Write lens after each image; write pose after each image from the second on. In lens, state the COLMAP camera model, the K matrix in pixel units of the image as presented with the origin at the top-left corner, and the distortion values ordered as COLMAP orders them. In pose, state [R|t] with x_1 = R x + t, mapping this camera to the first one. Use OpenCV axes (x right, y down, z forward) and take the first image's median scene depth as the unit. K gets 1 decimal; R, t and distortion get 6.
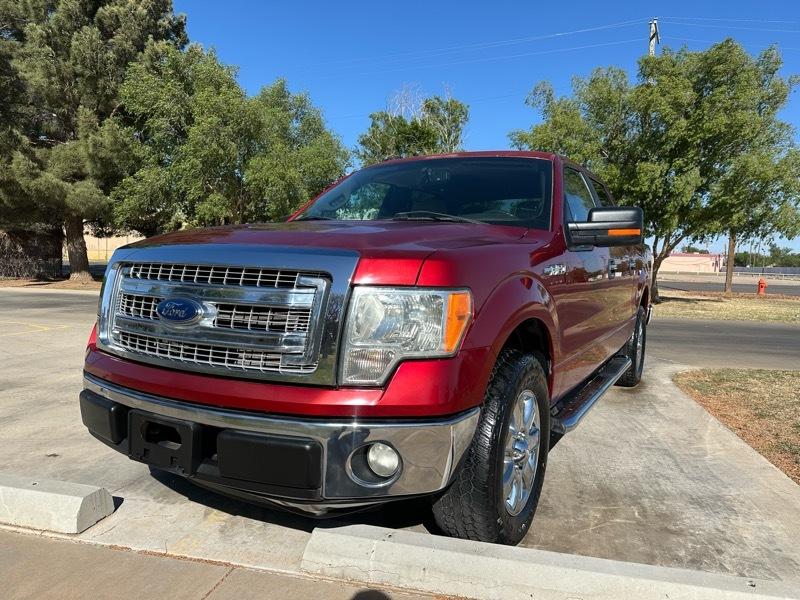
lens RADIAL K [[581.7, 0, 388.3], [0, 581.7, 299.9], [0, 0, 1]] dist [0.047809, -0.053117]
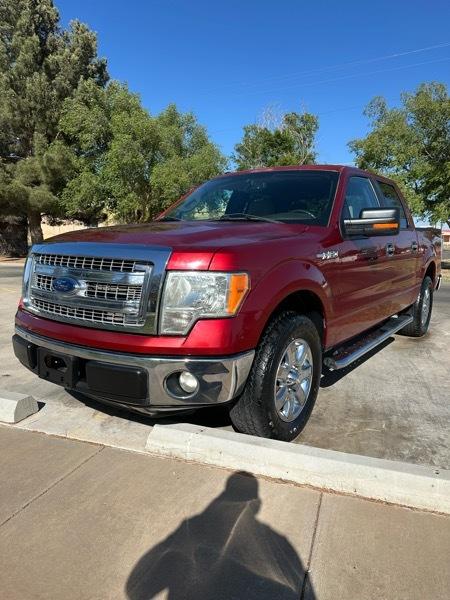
lens RADIAL K [[434.7, 0, 206.5], [0, 434.7, 299.5], [0, 0, 1]] dist [0.049070, -0.049198]
pose [[0.992078, 0.003454, -0.125574, 0.139219], [0.005332, 0.997563, 0.069564, -0.020314], [0.125508, -0.069682, 0.989642, -0.098156]]
